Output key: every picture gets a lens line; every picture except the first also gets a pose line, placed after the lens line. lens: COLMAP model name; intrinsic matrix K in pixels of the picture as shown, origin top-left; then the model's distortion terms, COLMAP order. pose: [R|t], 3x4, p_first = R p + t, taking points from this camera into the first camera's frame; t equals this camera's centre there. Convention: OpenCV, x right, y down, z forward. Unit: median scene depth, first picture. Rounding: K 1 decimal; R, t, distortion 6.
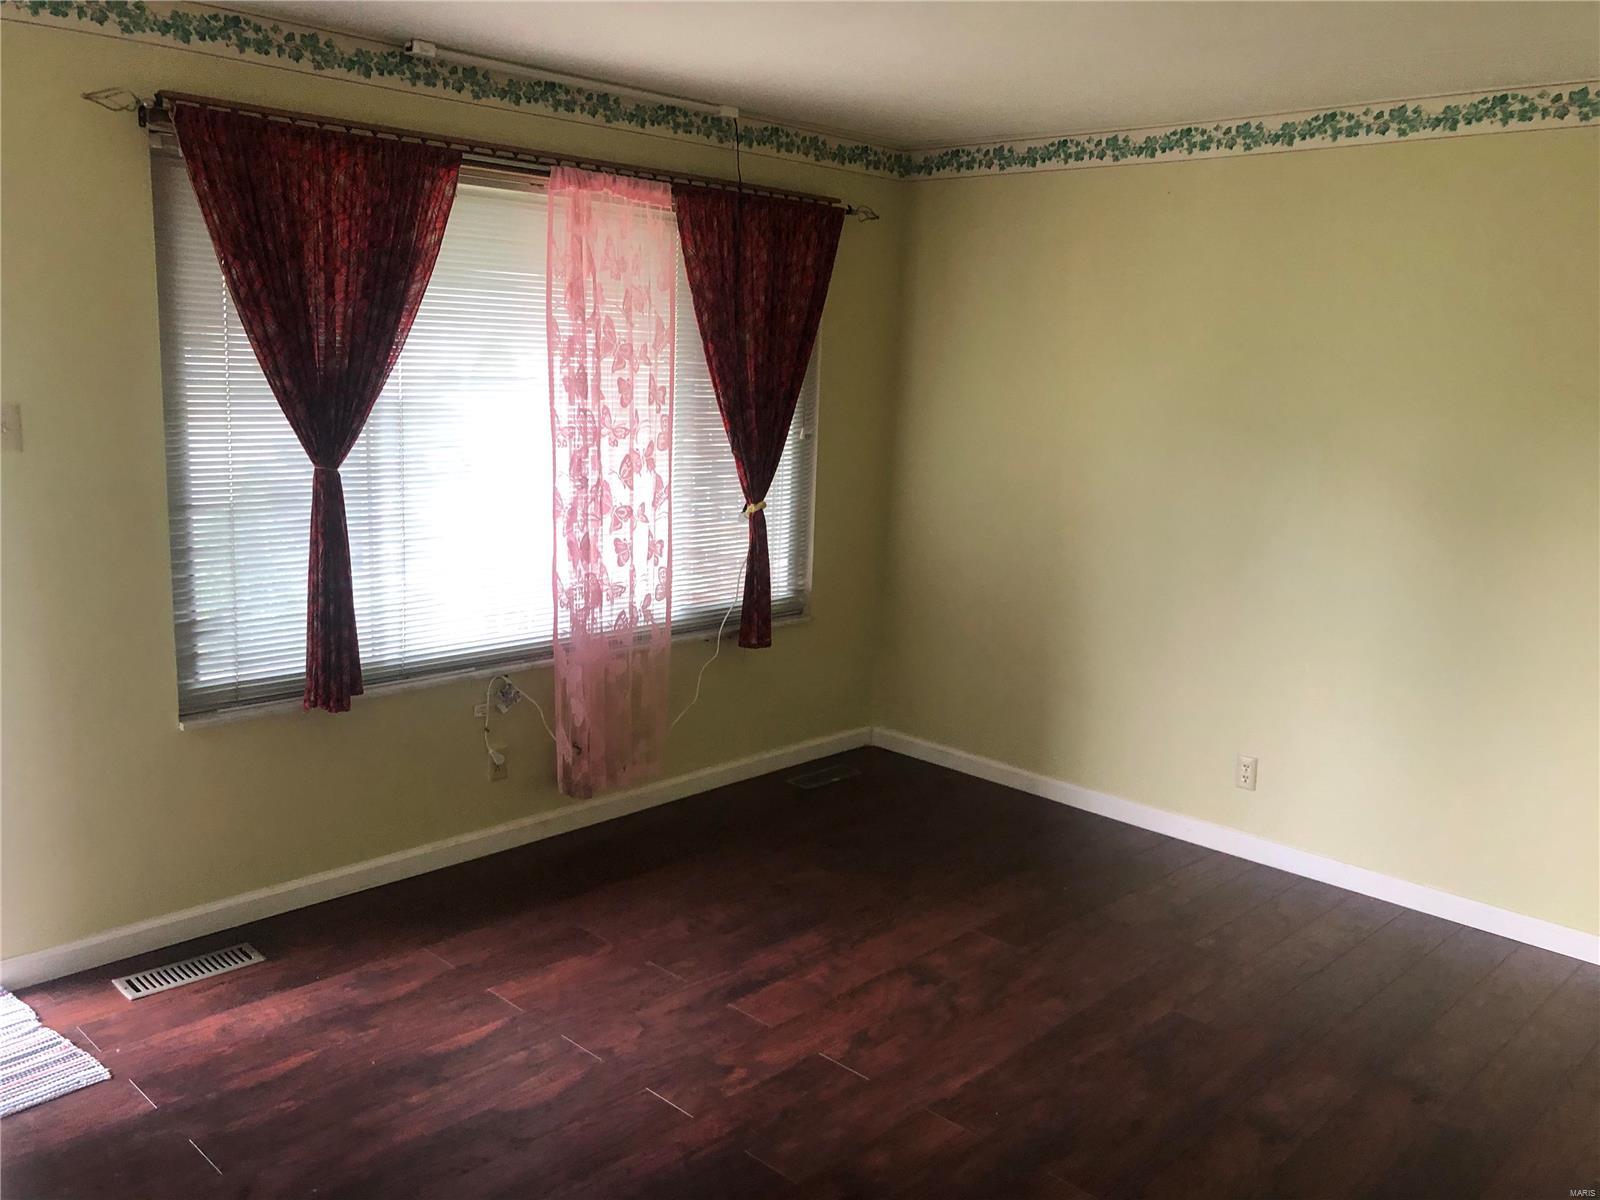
lens RADIAL K [[1313.1, 0, 808.8], [0, 1313.1, 599.6], [0, 0, 1]] dist [0.043988, -0.061904]
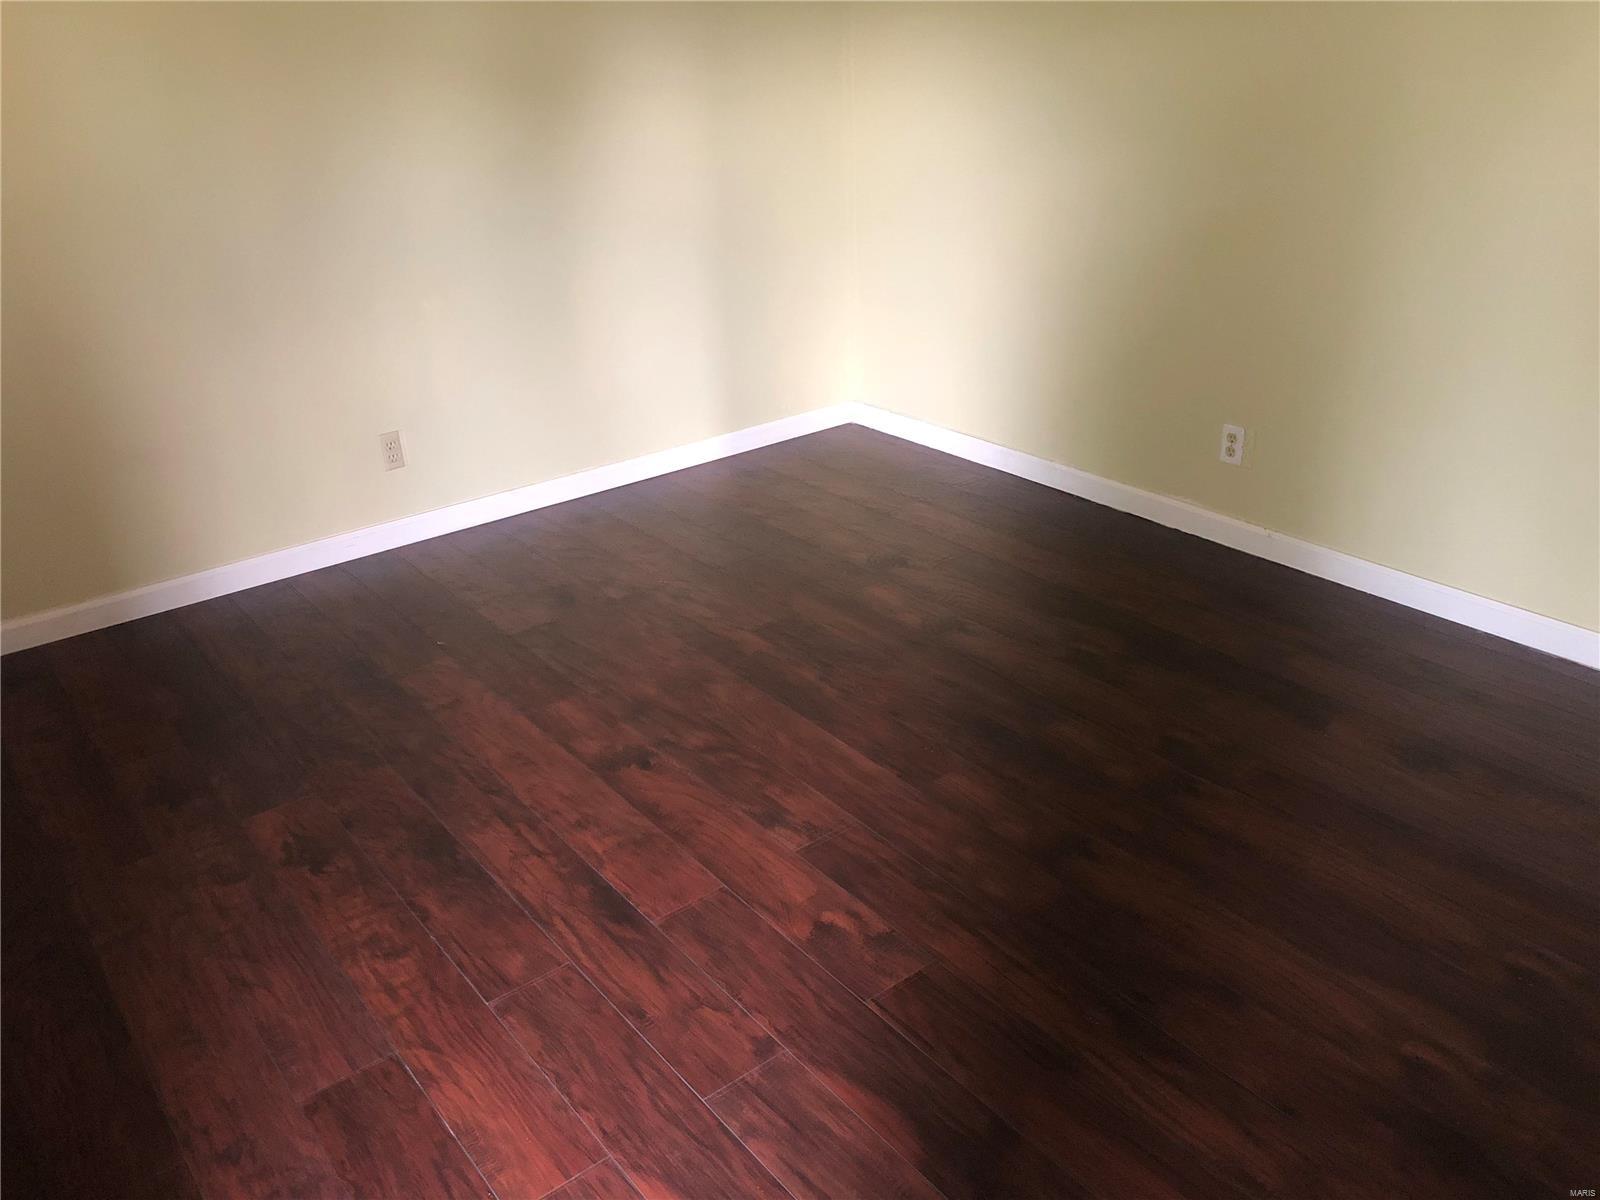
lens RADIAL K [[1313.1, 0, 809.1], [0, 1313.1, 608.2], [0, 0, 1]] dist [0.043988, -0.061904]
pose [[0.124062, -0.453943, 0.882351, -0.553285], [0.216892, 0.880124, 0.422302, -0.103628], [-0.968280, 0.138984, 0.207647, 0.719331]]
